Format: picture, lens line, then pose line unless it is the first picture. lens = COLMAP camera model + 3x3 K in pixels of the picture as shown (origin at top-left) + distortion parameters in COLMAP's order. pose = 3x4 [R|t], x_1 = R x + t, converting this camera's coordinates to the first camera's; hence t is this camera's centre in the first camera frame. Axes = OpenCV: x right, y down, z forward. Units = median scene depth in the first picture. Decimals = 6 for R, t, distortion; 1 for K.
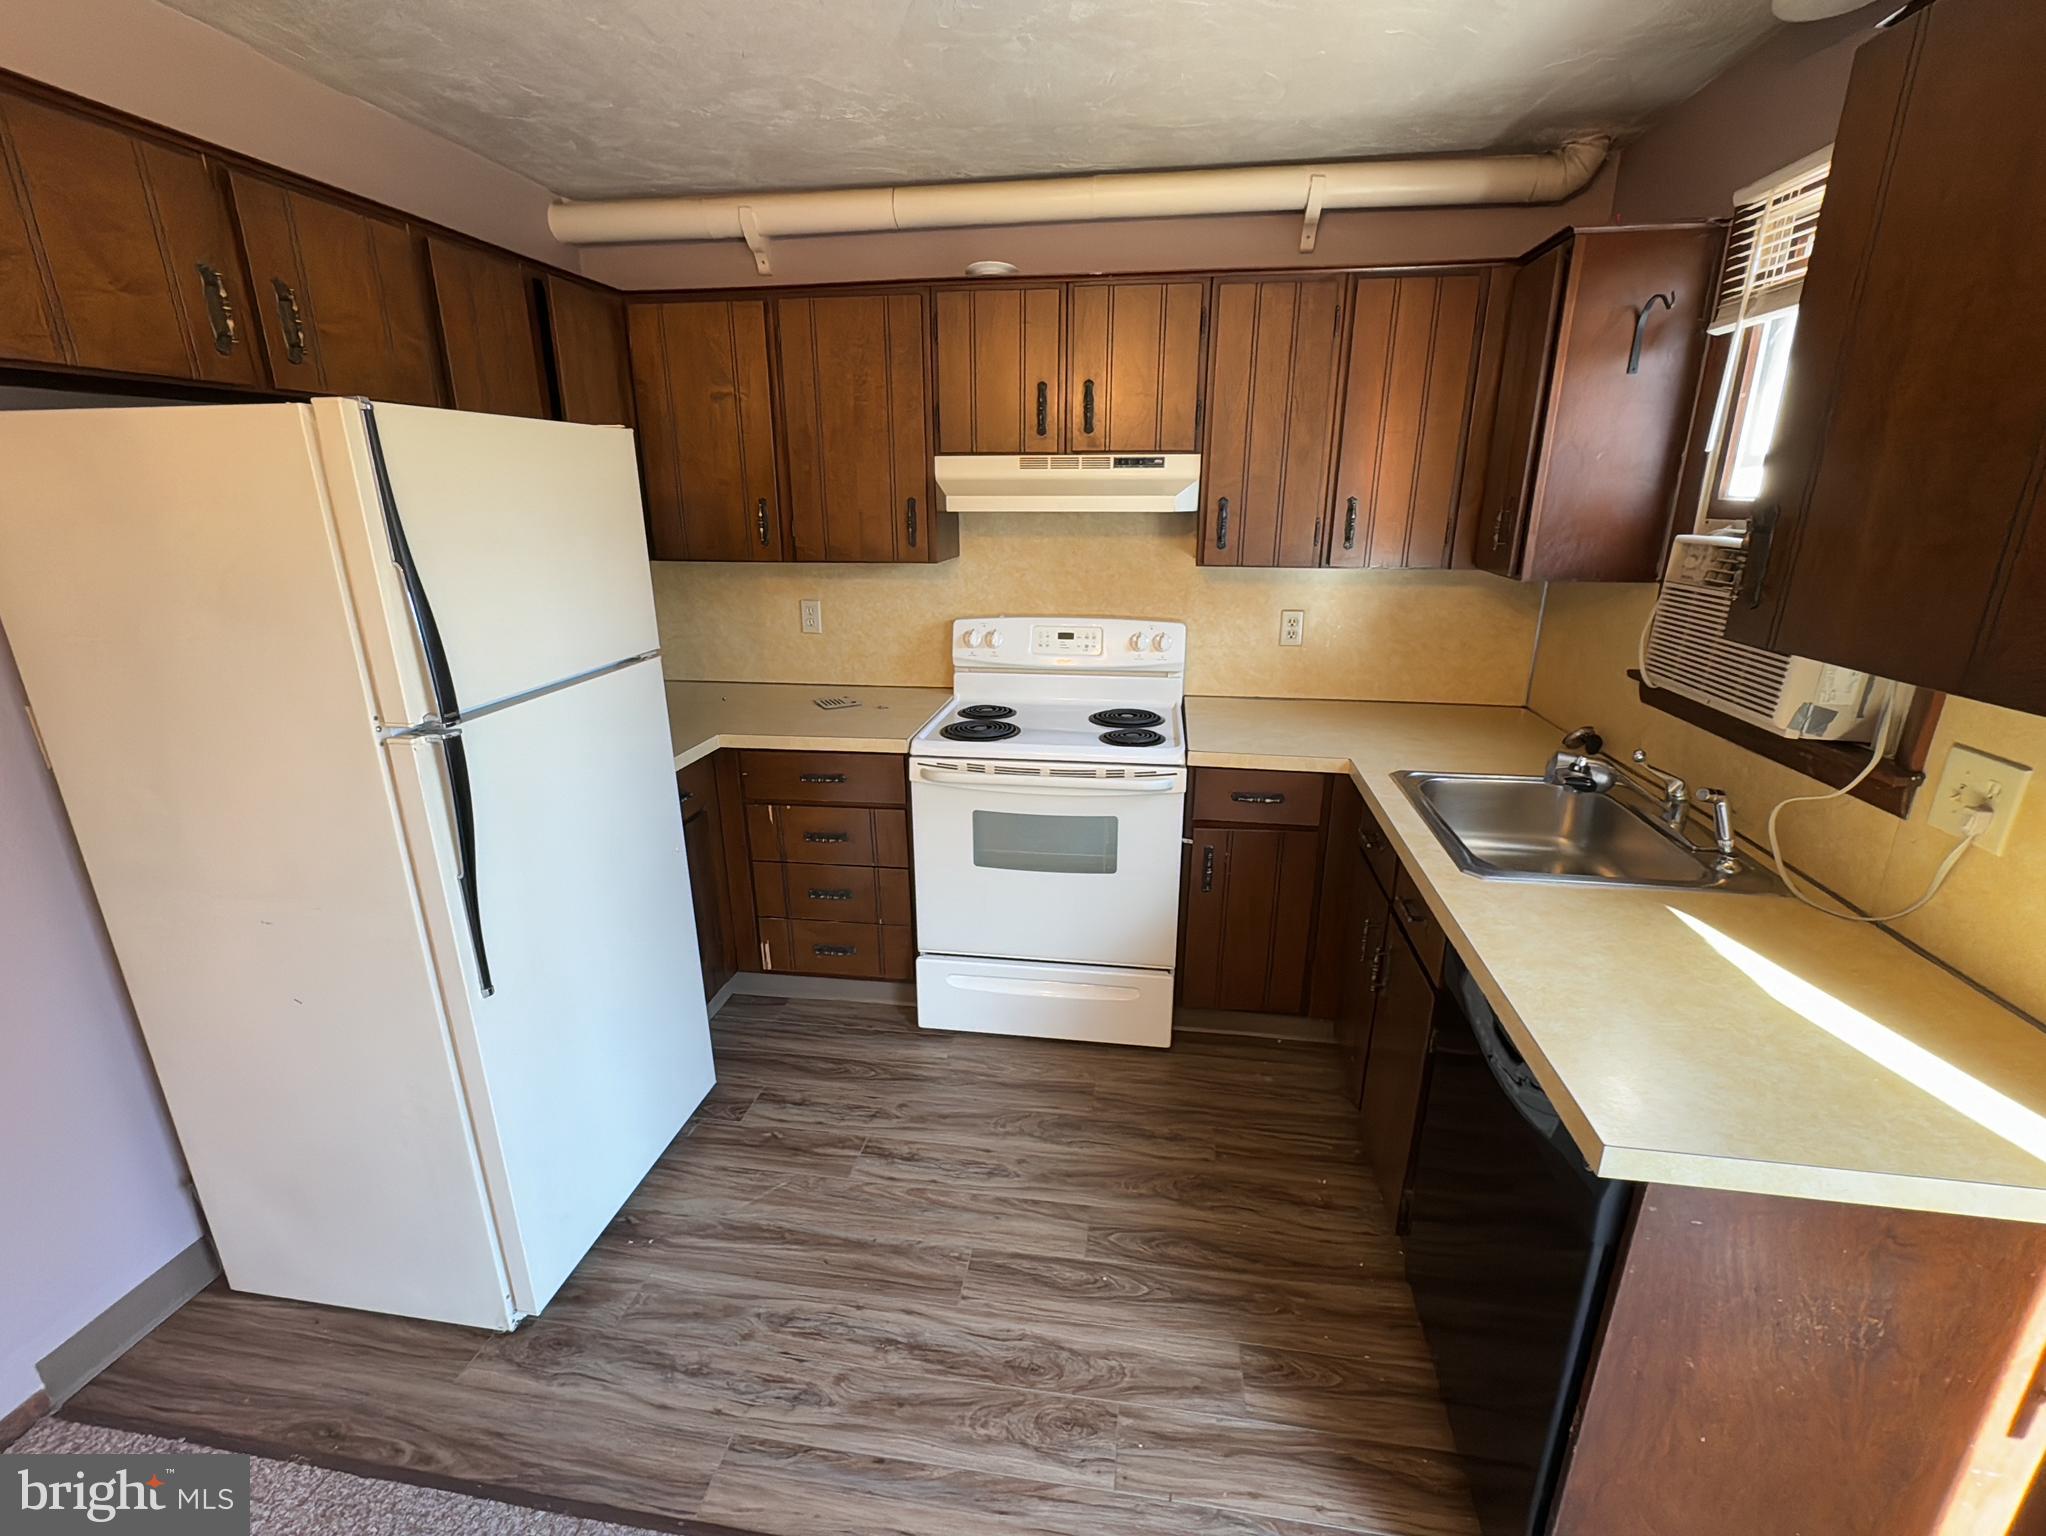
lens RADIAL K [[895.5, 0, 1023.0], [0, 895.5, 768.0], [0, 0, 1]] dist [0.000300, 0.000028]
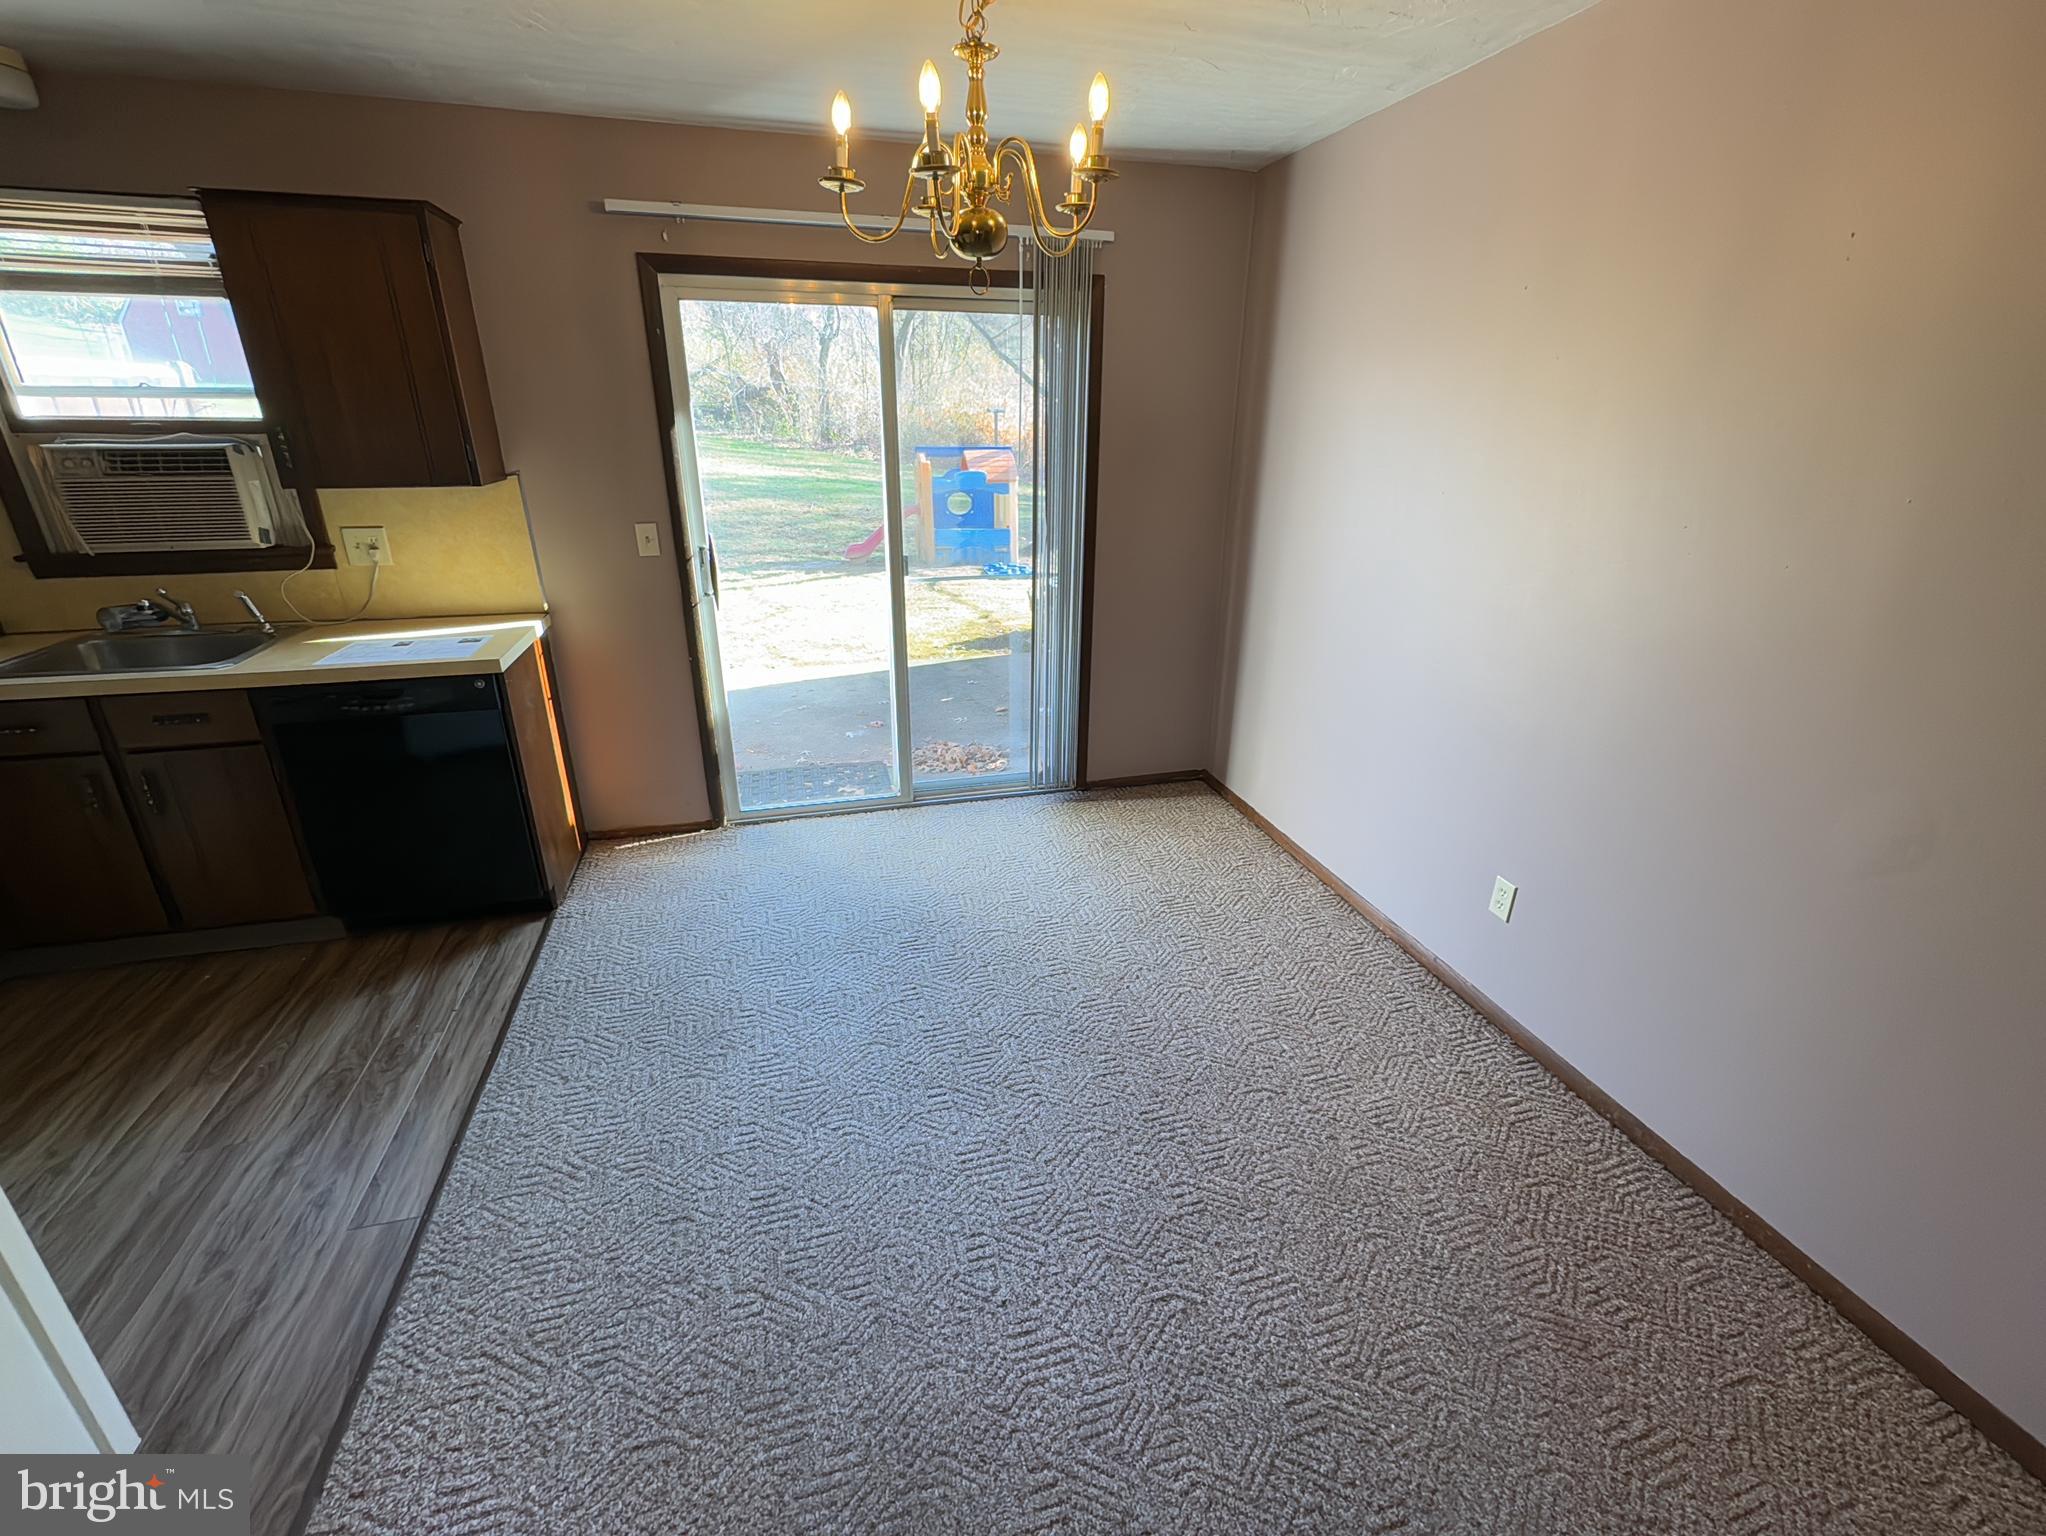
lens RADIAL K [[895.5, 0, 1023.0], [0, 895.5, 768.0], [0, 0, 1]] dist [0.000300, 0.000028]
pose [[-0.405664, -0.338070, 0.849203, -1.335105], [0.269494, 0.843542, 0.464553, -0.075217], [-0.873390, 0.417307, -0.251087, 0.232186]]
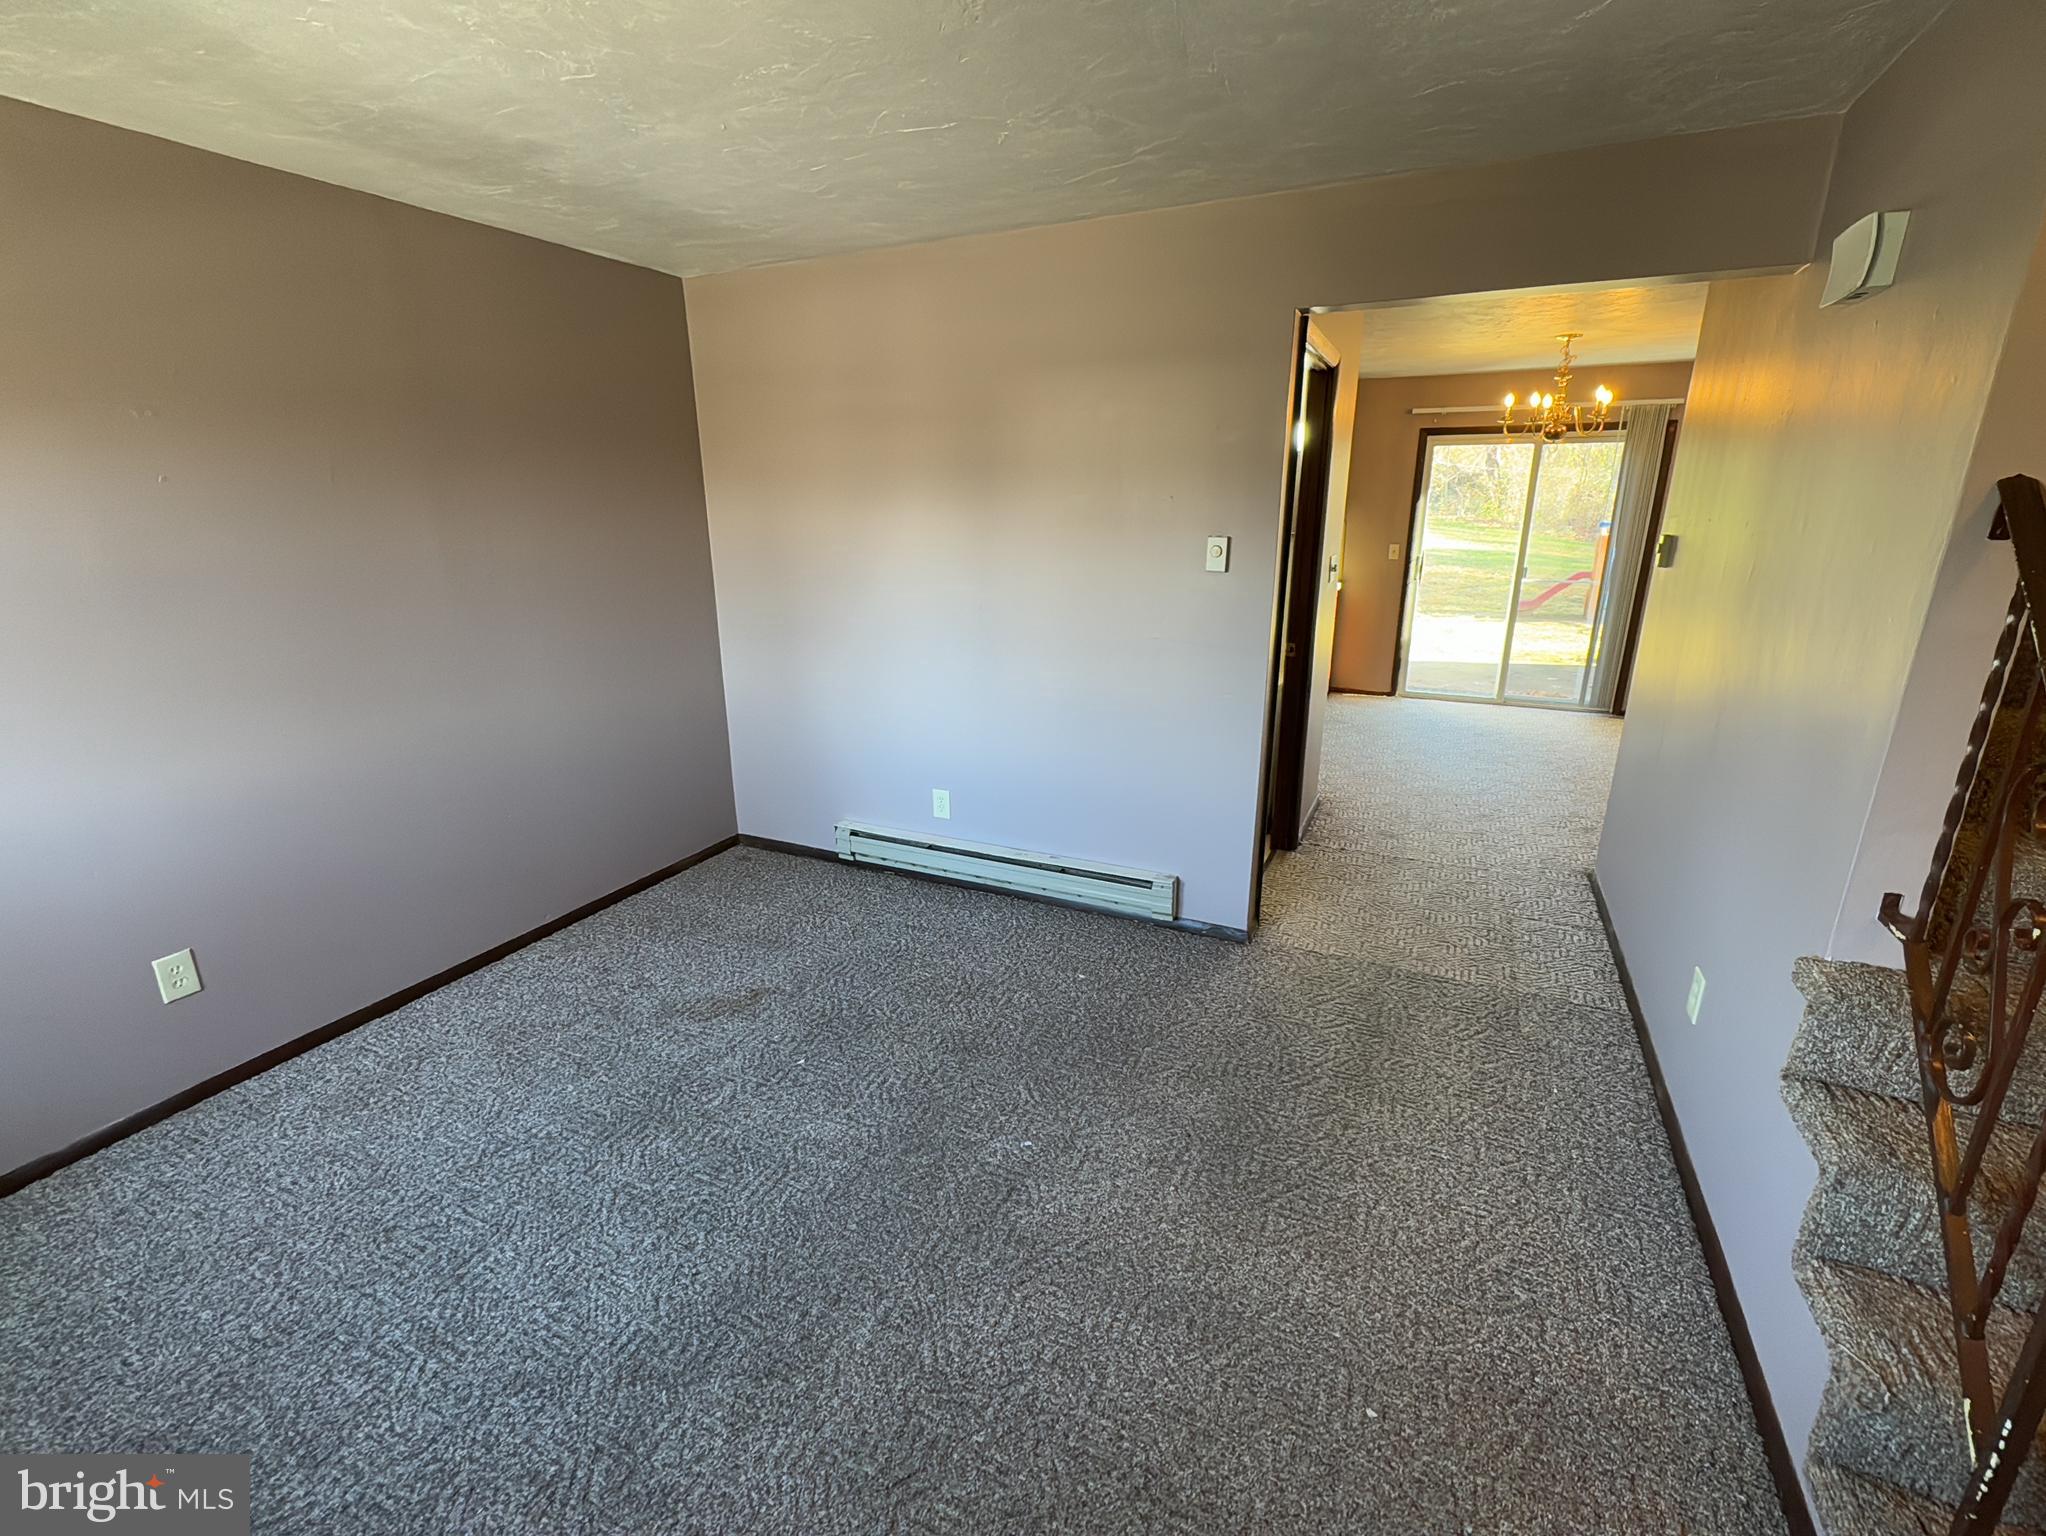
lens RADIAL K [[895.5, 0, 1023.0], [0, 895.5, 768.0], [0, 0, 1]] dist [0.000300, 0.000028]
pose [[0.289068, -0.276012, 0.916655, -3.801788], [0.295387, 0.936528, 0.188846, -0.169167], [-0.910597, 0.216179, 0.352250, 0.567034]]
